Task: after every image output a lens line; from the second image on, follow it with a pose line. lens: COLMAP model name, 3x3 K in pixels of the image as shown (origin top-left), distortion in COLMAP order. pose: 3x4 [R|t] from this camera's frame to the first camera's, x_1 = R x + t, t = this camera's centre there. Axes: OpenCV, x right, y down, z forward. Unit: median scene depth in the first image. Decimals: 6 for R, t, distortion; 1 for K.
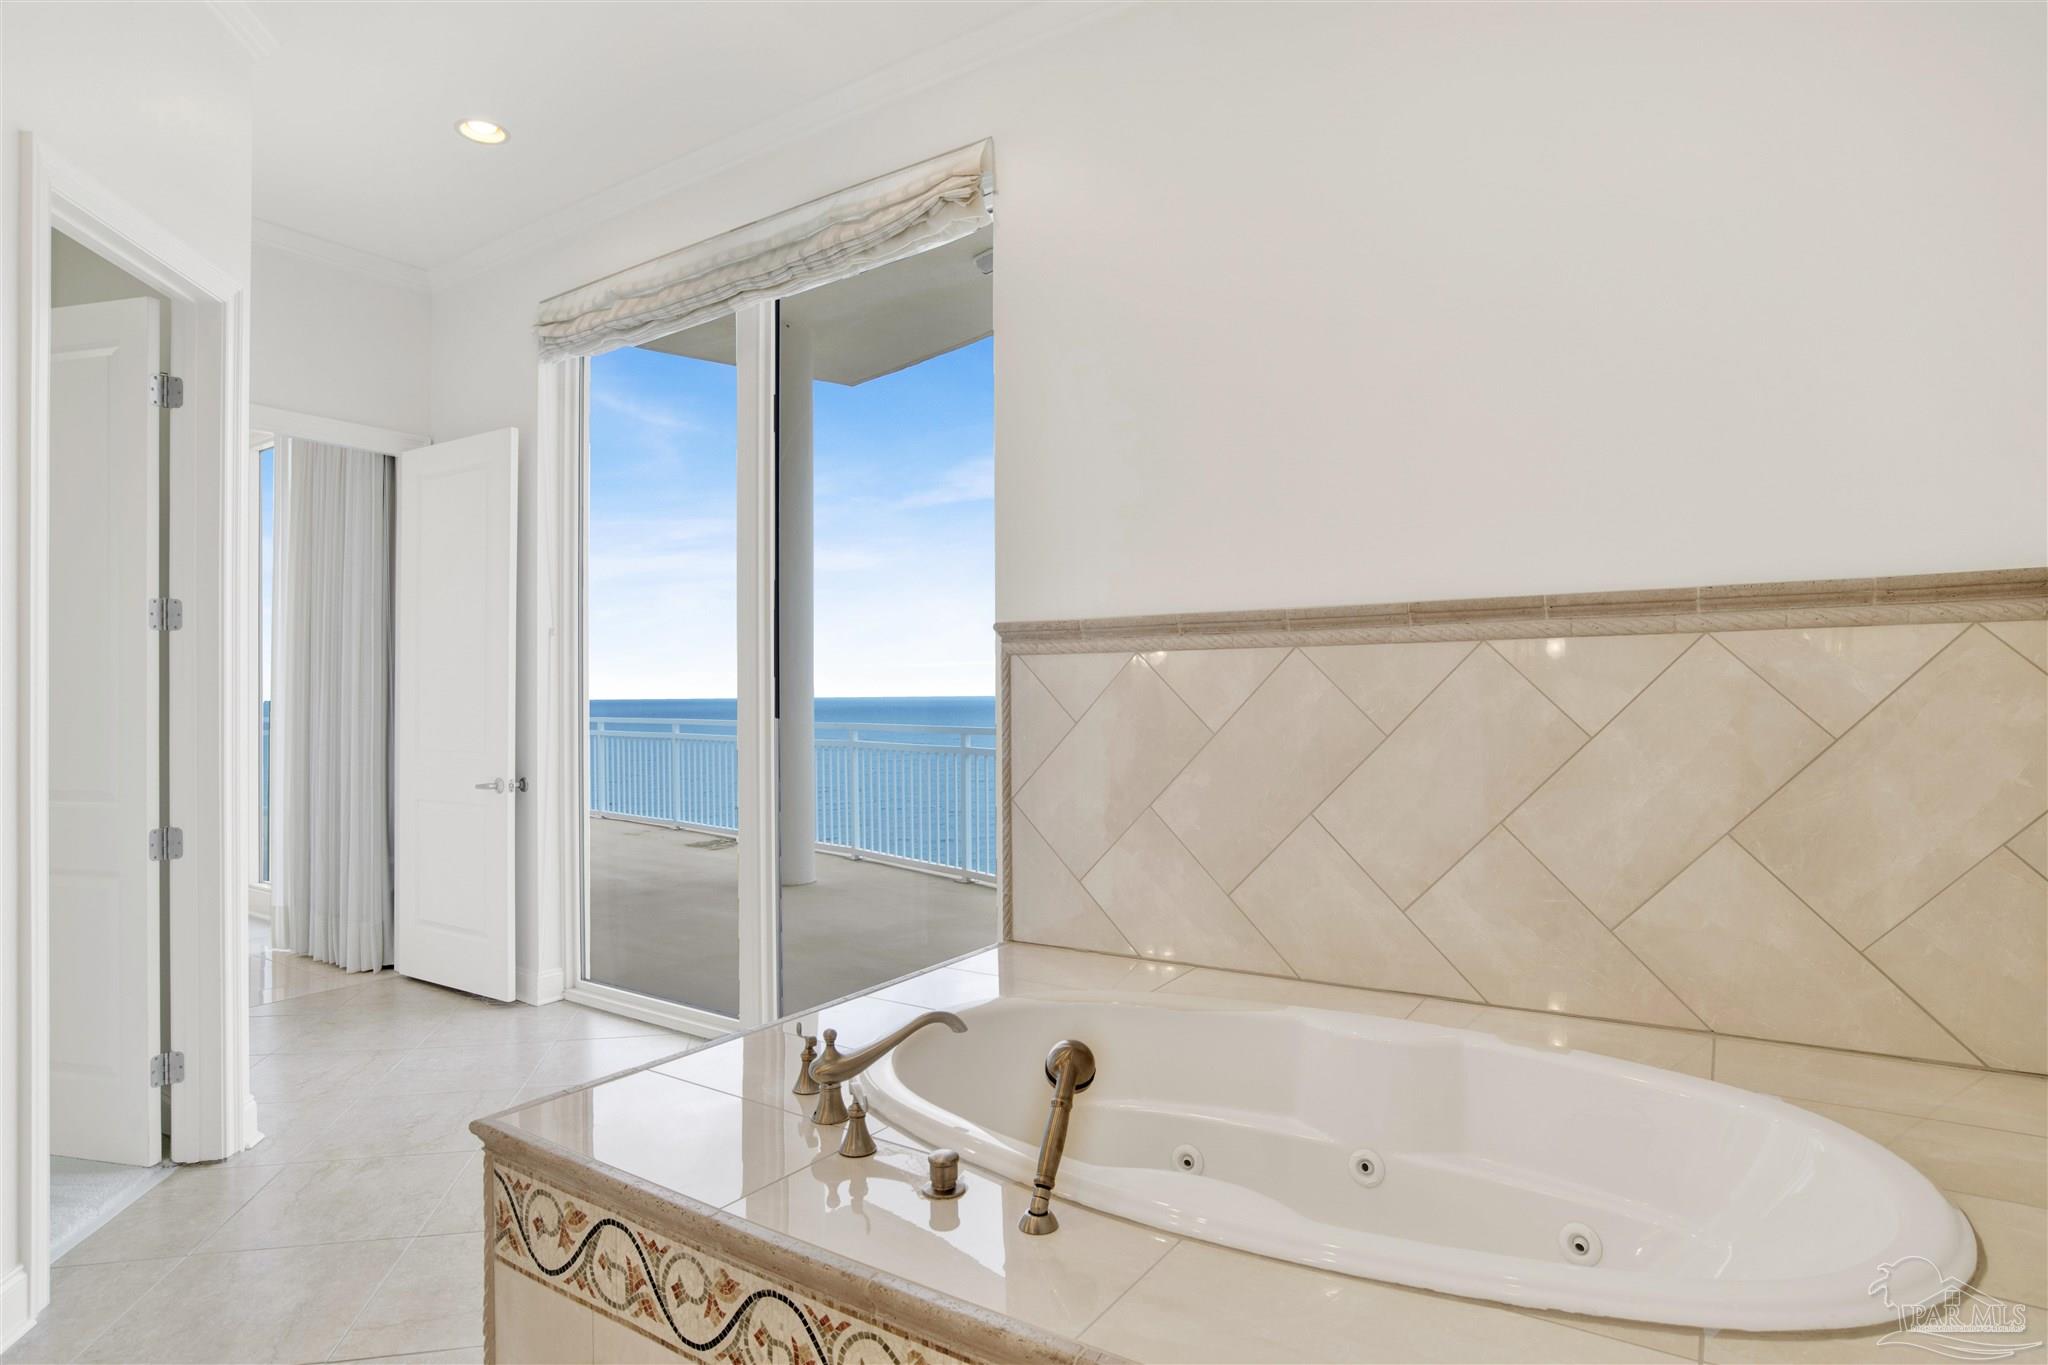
lens RADIAL K [[1076.6, 0, 1024.0], [0, 1076.6, 682.5], [0, 0, 1]] dist [-0.053919, 0.000522]
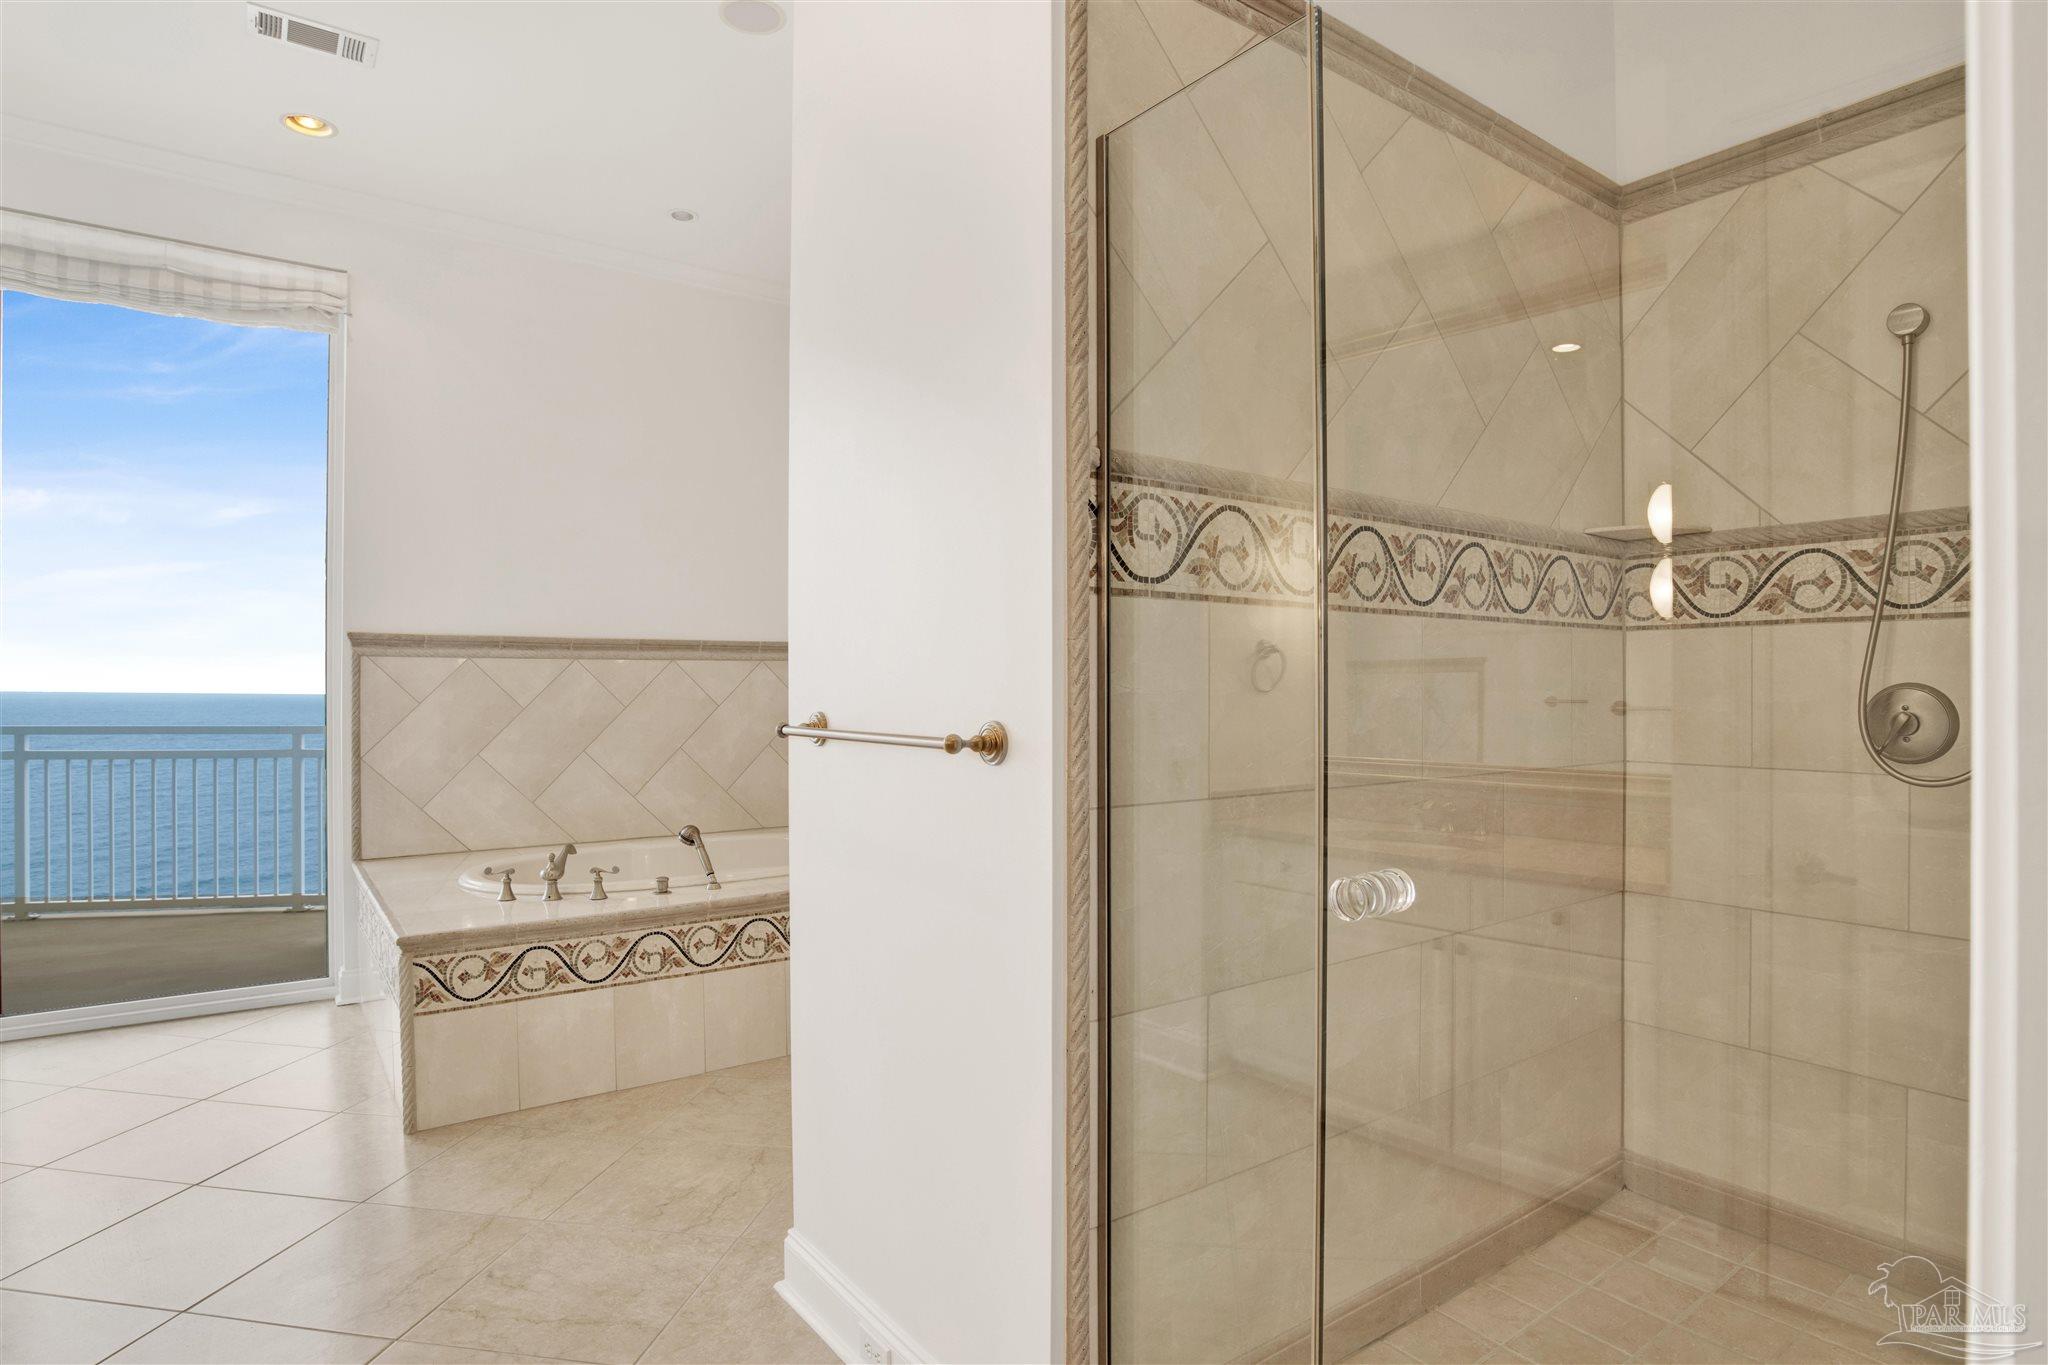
lens RADIAL K [[1076.6, 0, 1024.0], [0, 1076.6, 682.5], [0, 0, 1]] dist [-0.053919, 0.000522]
pose [[0.355994, 0.013143, 0.934396, -1.221384], [-0.011748, 0.999885, -0.009589, 0.014849], [-0.934414, -0.007564, 0.356108, -0.356251]]
